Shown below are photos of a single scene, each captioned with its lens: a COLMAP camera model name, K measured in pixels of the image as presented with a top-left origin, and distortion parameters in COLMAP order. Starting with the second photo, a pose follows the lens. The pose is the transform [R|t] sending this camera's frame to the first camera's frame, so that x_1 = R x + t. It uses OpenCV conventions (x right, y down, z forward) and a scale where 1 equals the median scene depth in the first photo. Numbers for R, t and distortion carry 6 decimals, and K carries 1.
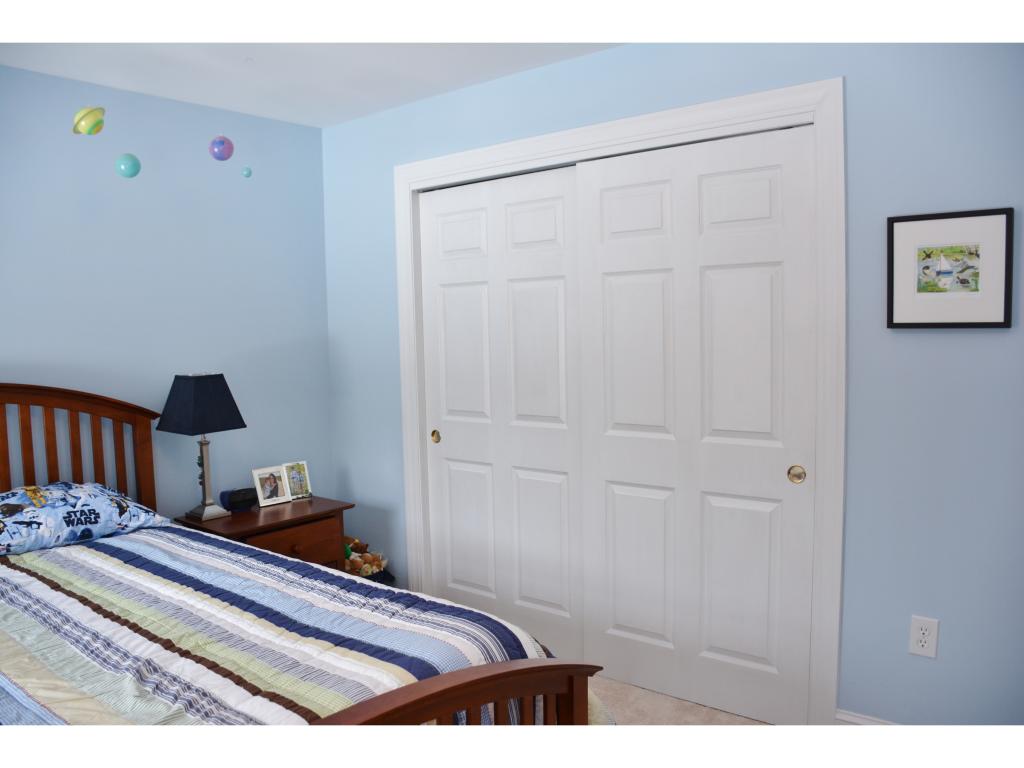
lens RADIAL K [[813.0, 0, 512.0], [0, 813.0, 384.0], [0, 0, 1]] dist [-0.084687, 0.001669]
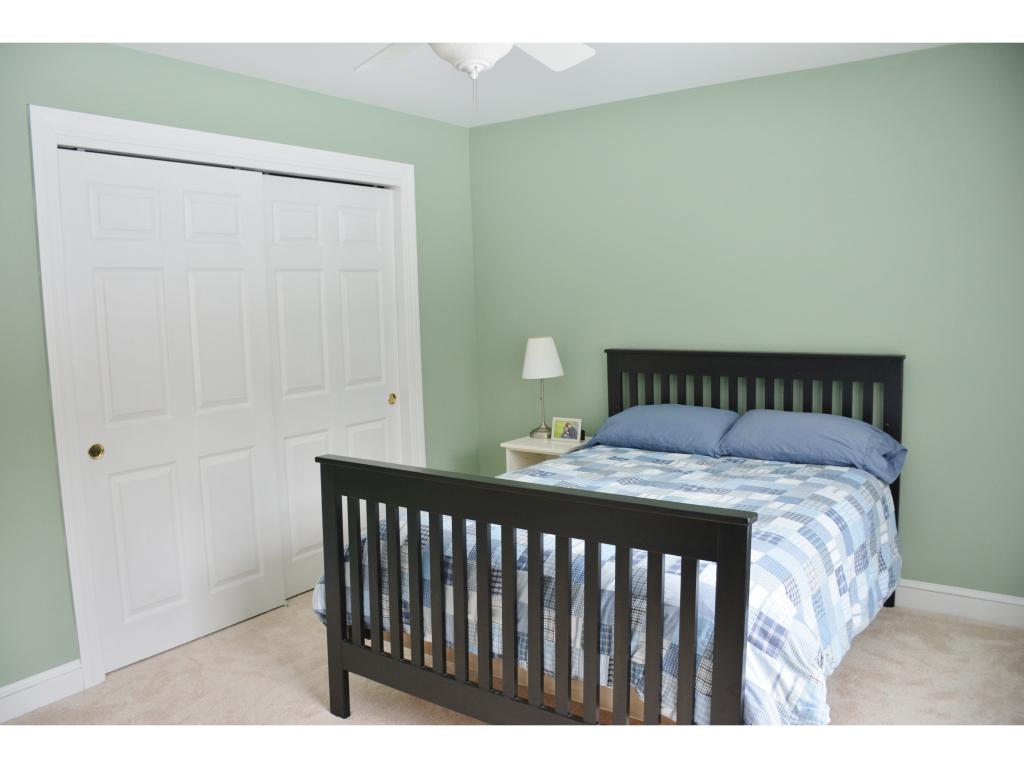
lens RADIAL K [[813.0, 0, 512.0], [0, 813.0, 384.0], [0, 0, 1]] dist [-0.084687, 0.001669]
pose [[-0.097052, -0.097514, 0.990491, -1.055437], [0.092786, 0.989968, 0.106554, -0.057946], [-0.990945, 0.102245, -0.087031, 0.729242]]
